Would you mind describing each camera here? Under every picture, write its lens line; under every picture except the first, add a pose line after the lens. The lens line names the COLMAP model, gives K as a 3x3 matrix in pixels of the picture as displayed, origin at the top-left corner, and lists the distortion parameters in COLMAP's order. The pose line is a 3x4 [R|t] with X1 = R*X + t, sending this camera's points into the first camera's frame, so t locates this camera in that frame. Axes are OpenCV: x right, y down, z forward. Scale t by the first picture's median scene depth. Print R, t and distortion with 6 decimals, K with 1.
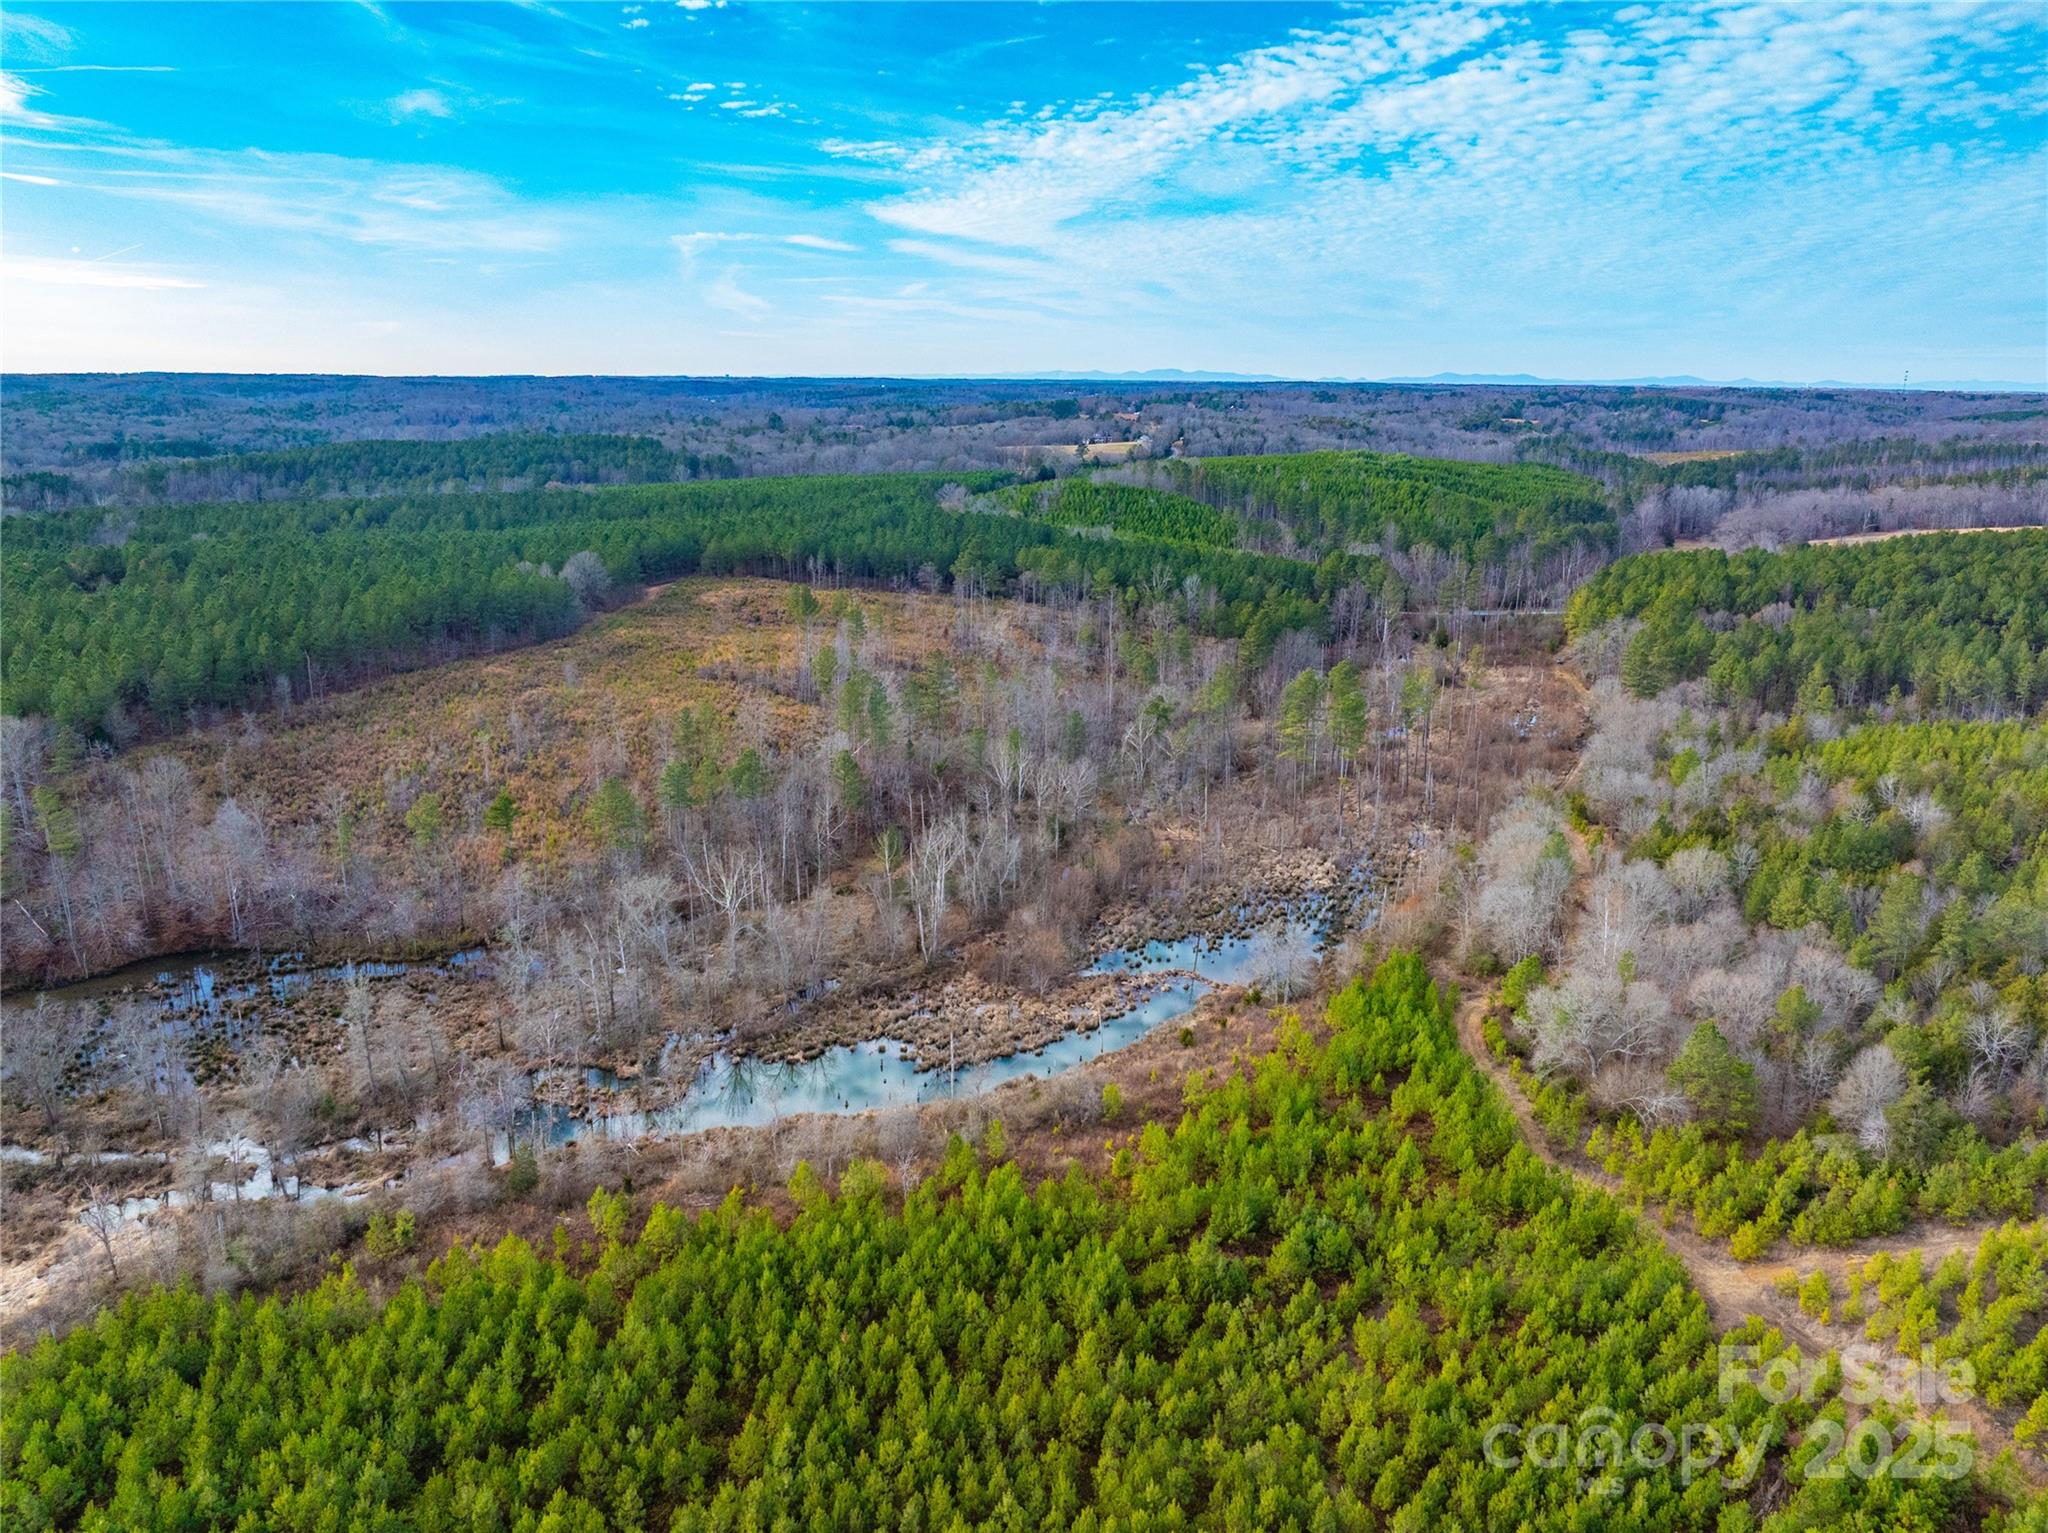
lens RADIAL K [[1403.5, 0, 1024.0], [0, 1403.5, 766.5], [0, 0, 1]] dist [-0.041544, 0.034239]
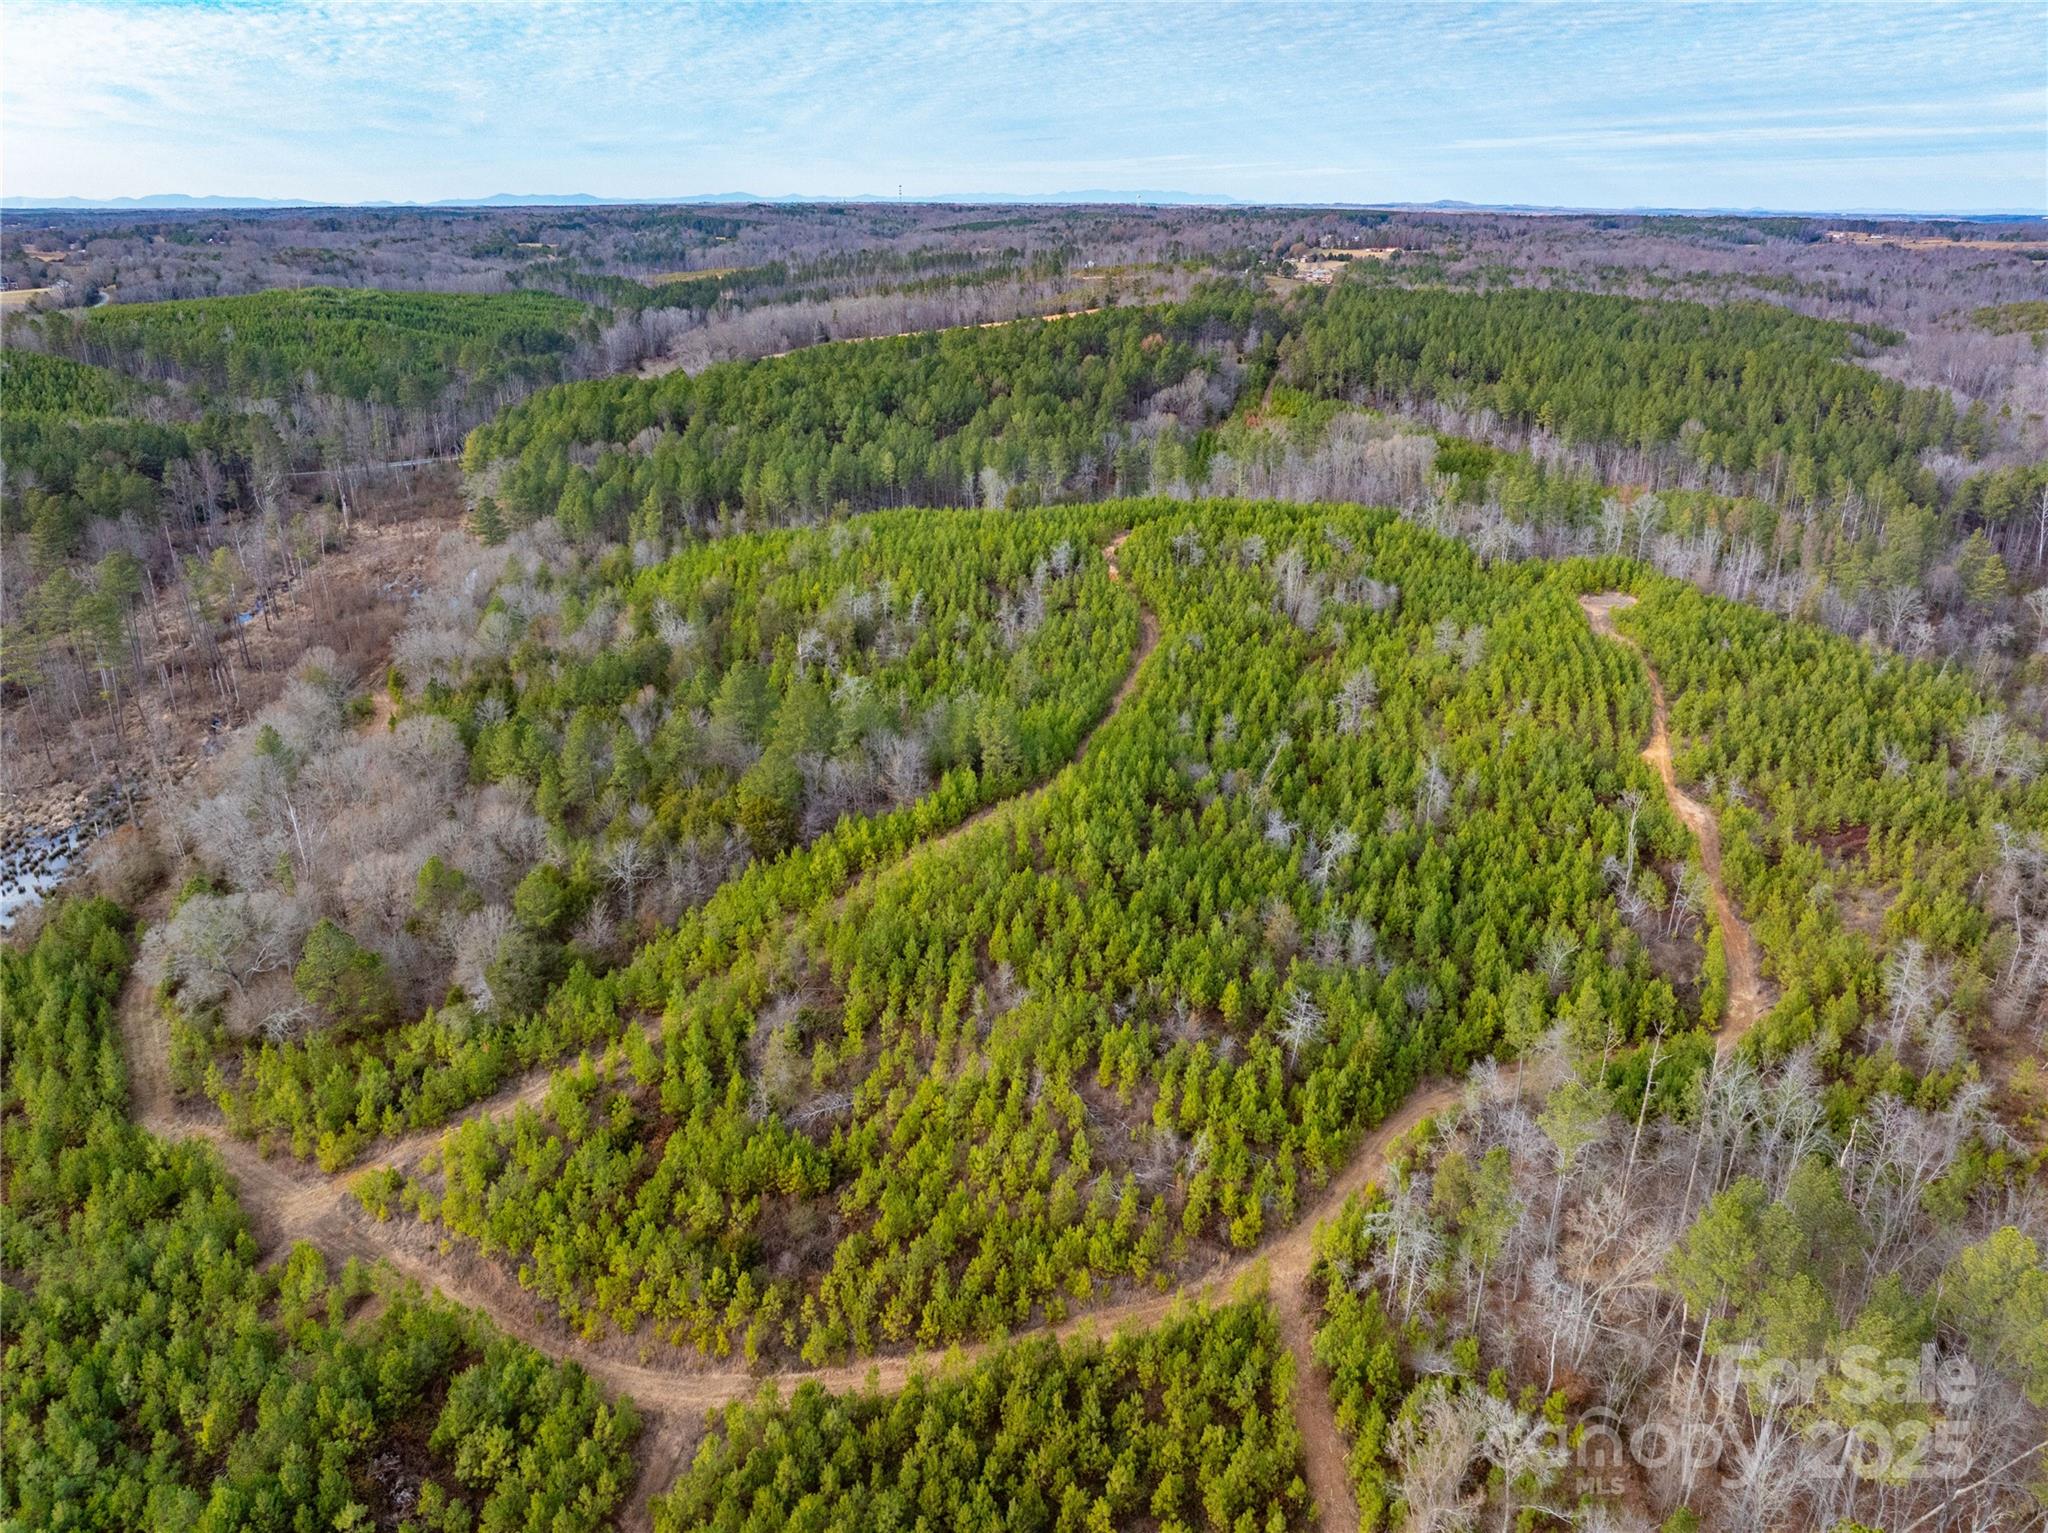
lens RADIAL K [[1403.5, 0, 1024.0], [0, 1403.5, 766.5], [0, 0, 1]] dist [-0.041544, 0.034239]
pose [[0.850694, -0.207239, 0.483086, 0.151422], [0.149906, 0.976487, 0.154926, 0.003085], [-0.503833, -0.059377, 0.861758, -0.010098]]
